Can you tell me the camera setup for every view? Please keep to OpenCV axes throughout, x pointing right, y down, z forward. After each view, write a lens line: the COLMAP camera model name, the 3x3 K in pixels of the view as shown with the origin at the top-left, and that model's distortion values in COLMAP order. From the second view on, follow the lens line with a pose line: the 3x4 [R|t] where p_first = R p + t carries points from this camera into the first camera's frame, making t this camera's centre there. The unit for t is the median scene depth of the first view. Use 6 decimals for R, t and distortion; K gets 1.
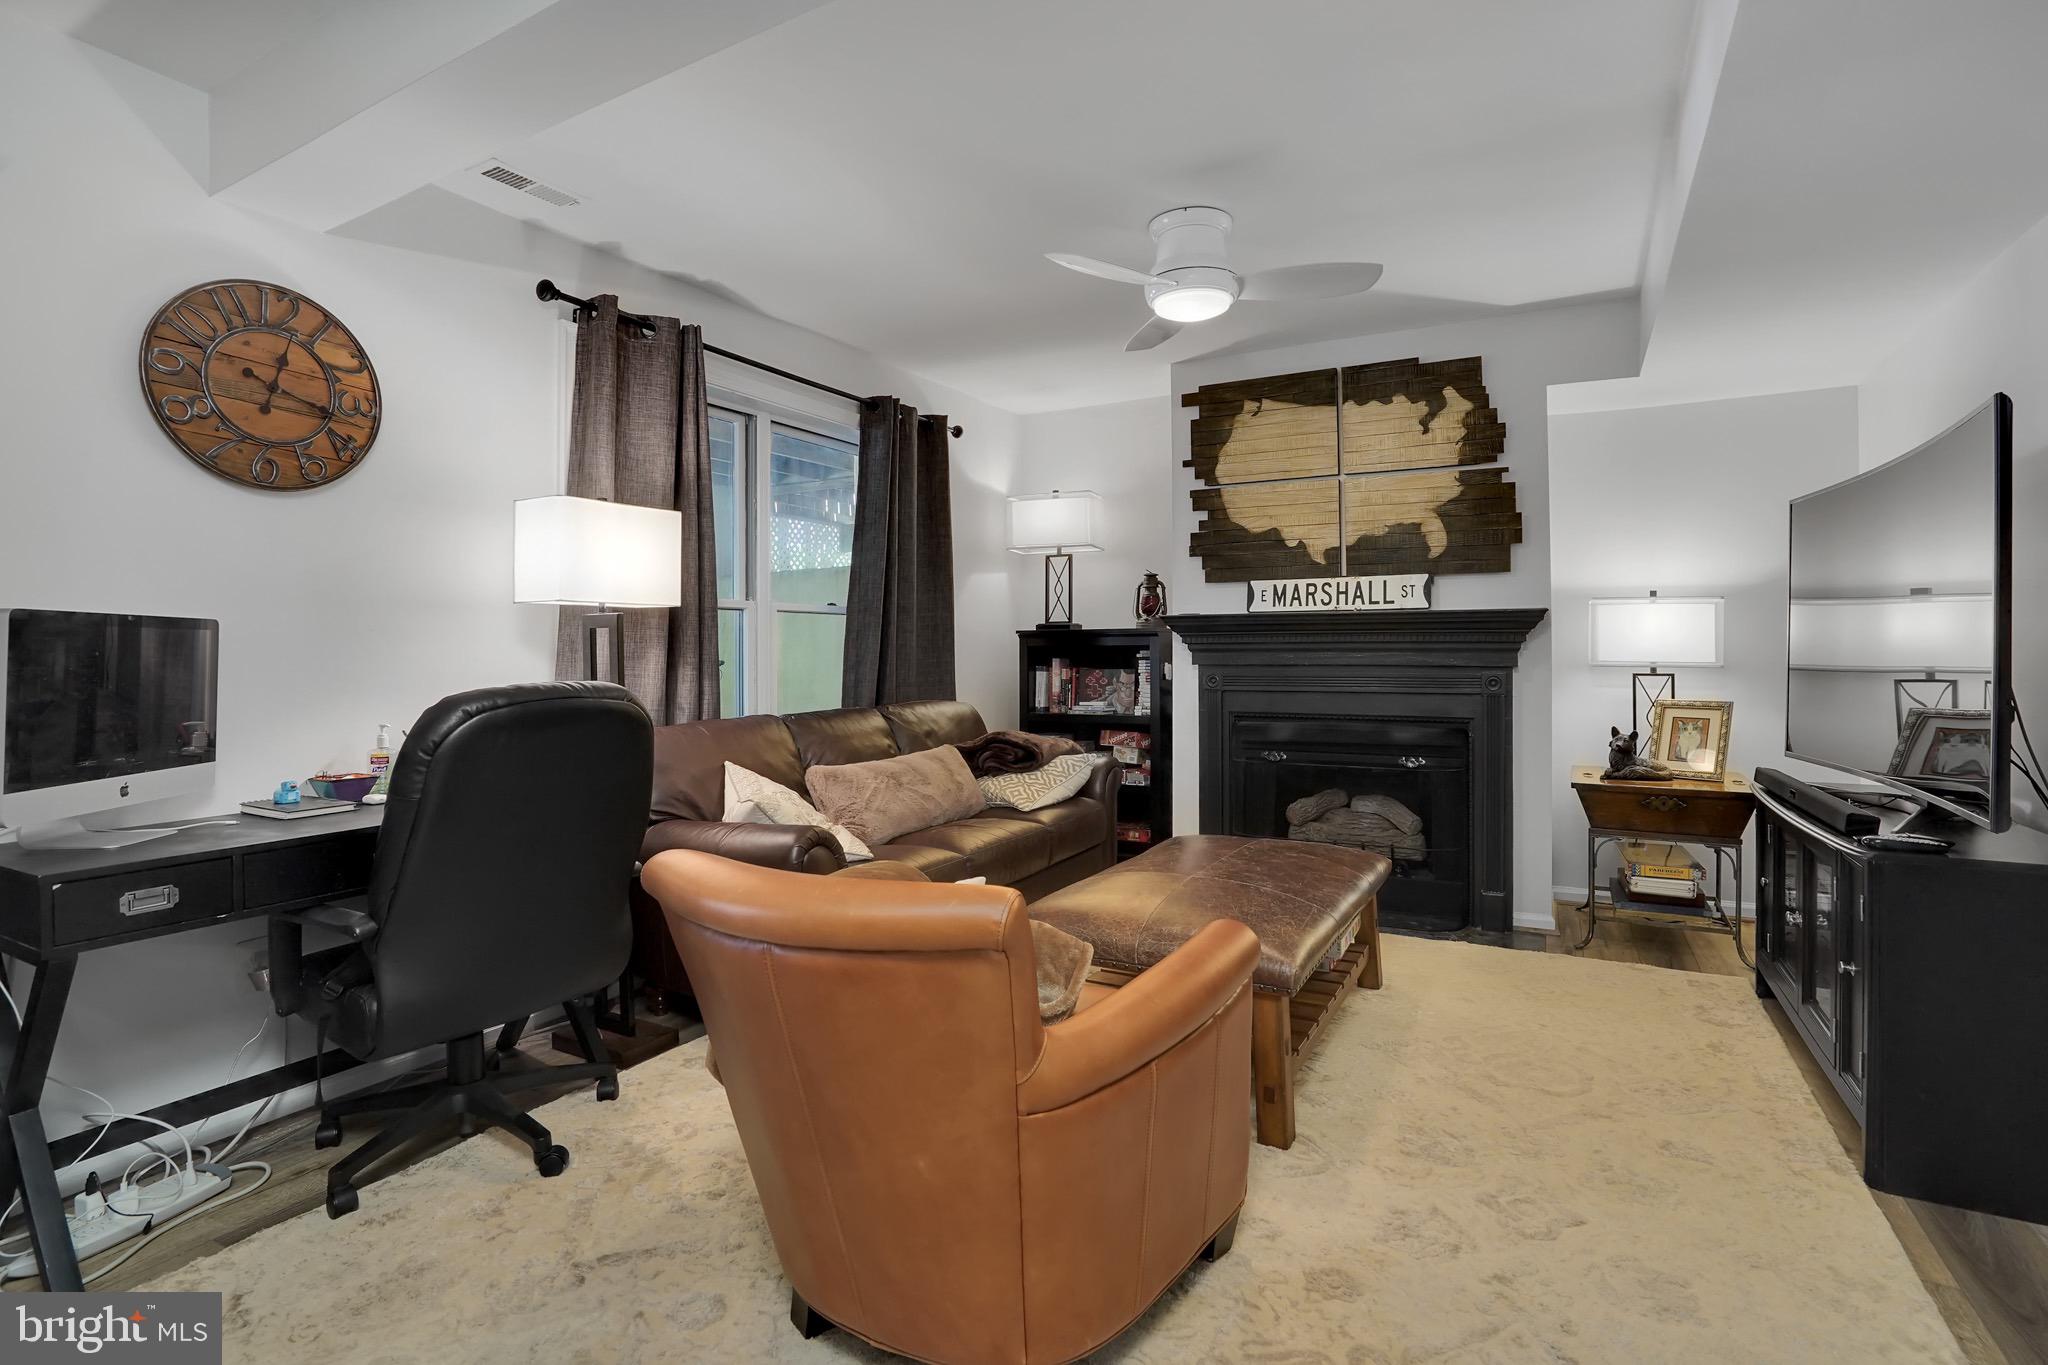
lens RADIAL K [[939.3, 0, 1018.0], [0, 939.3, 668.5], [0, 0, 1]] dist [0.021435, 0.001009]
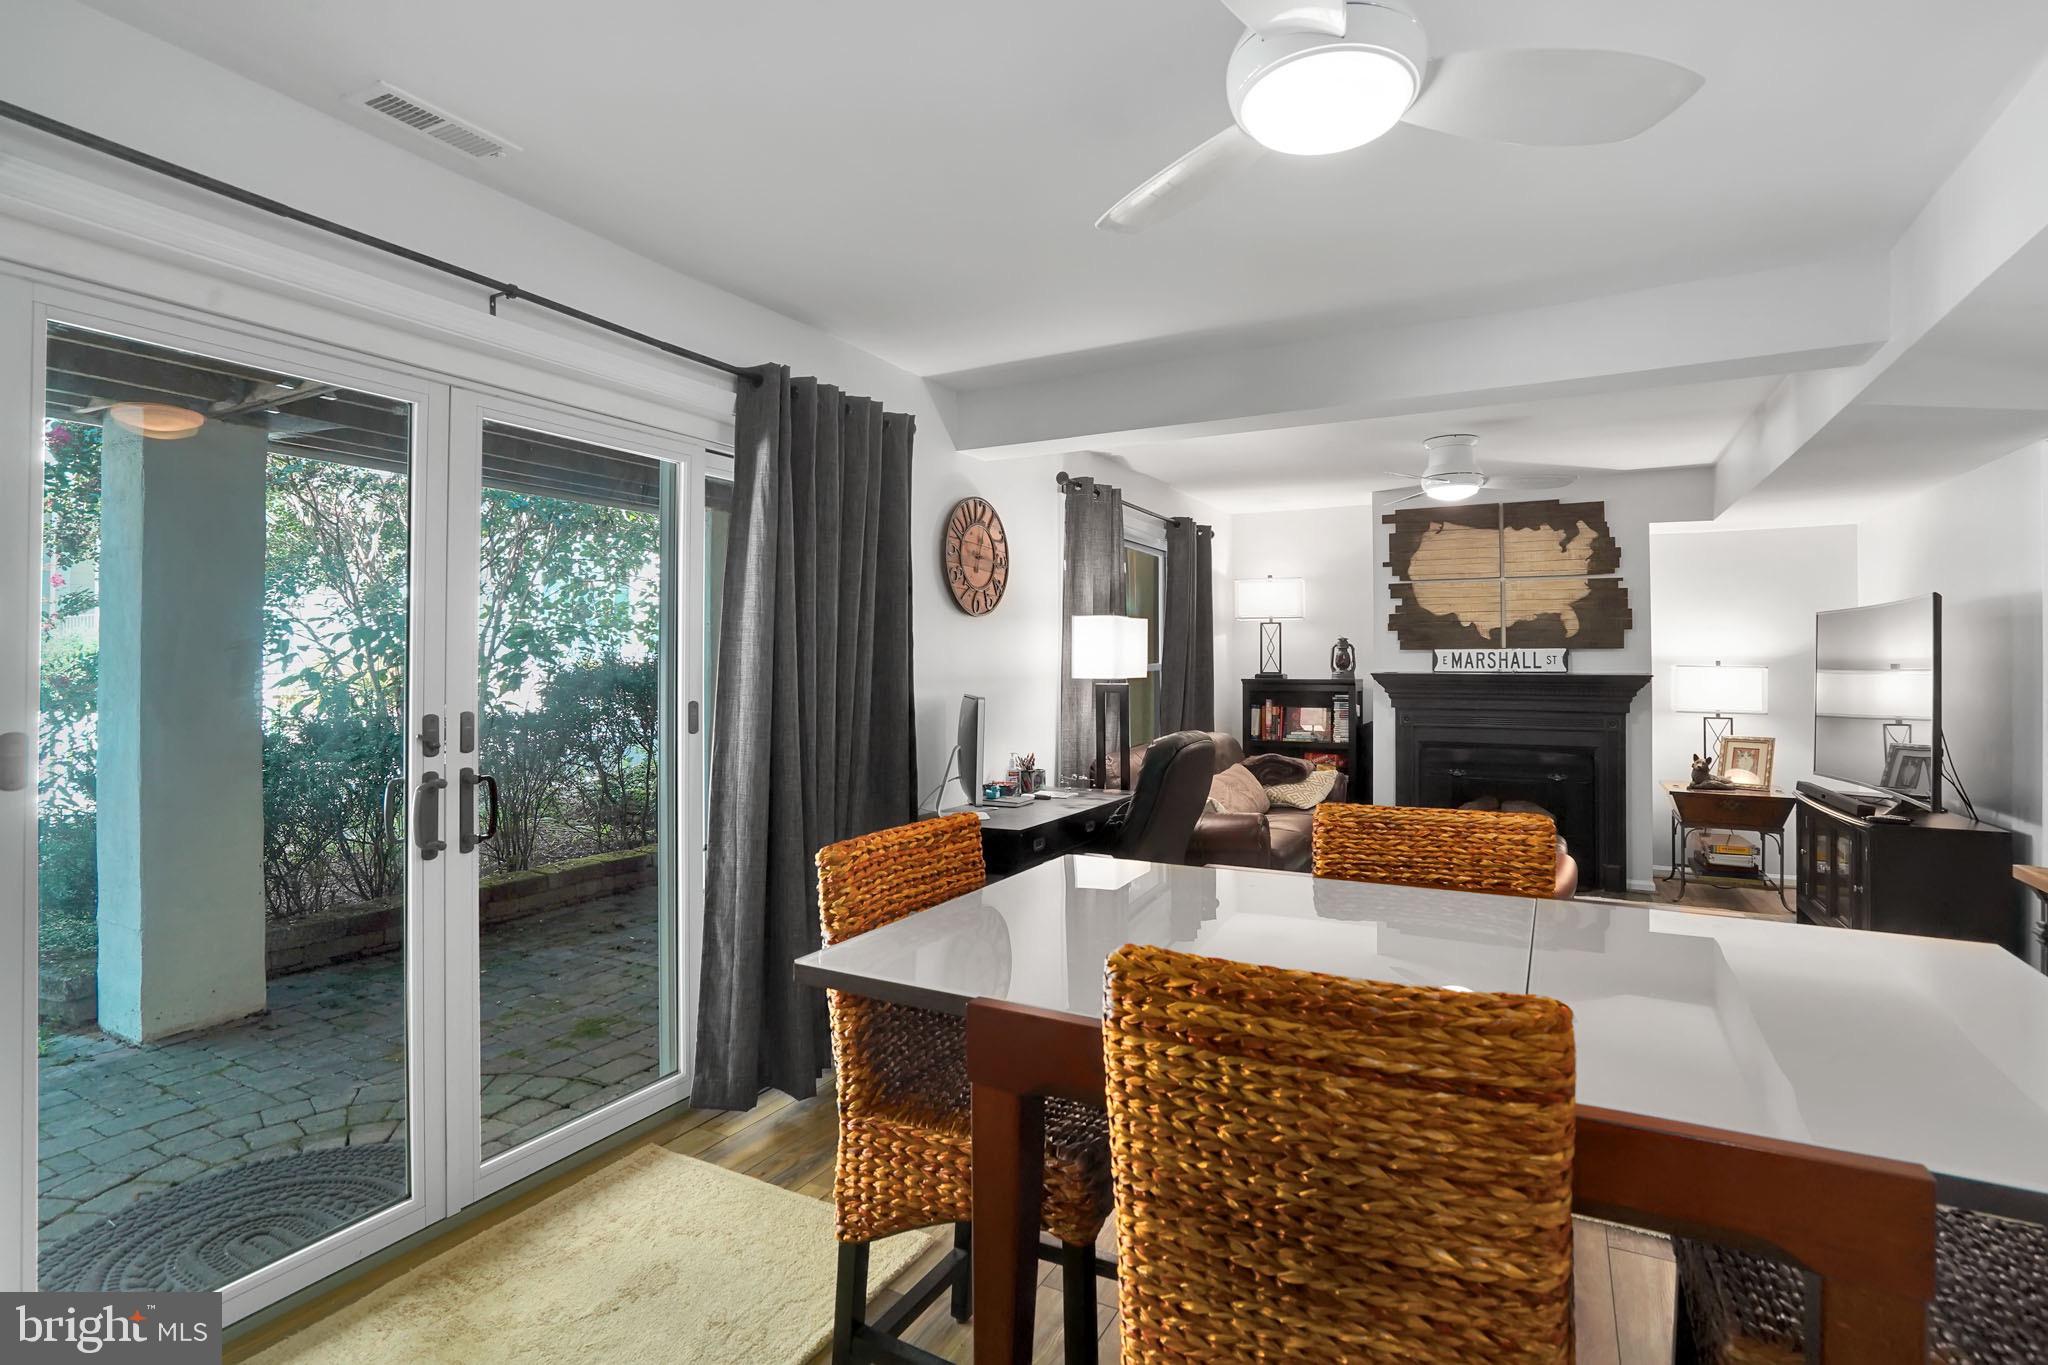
lens RADIAL K [[939.3, 0, 1029.8], [0, 939.3, 686.1], [0, 0, 1]] dist [0.021435, 0.001009]
pose [[0.998709, 0.006832, 0.050330, -0.470192], [-0.007011, 0.999970, 0.003379, -0.041265], [-0.050306, -0.003728, 0.998727, -0.424501]]
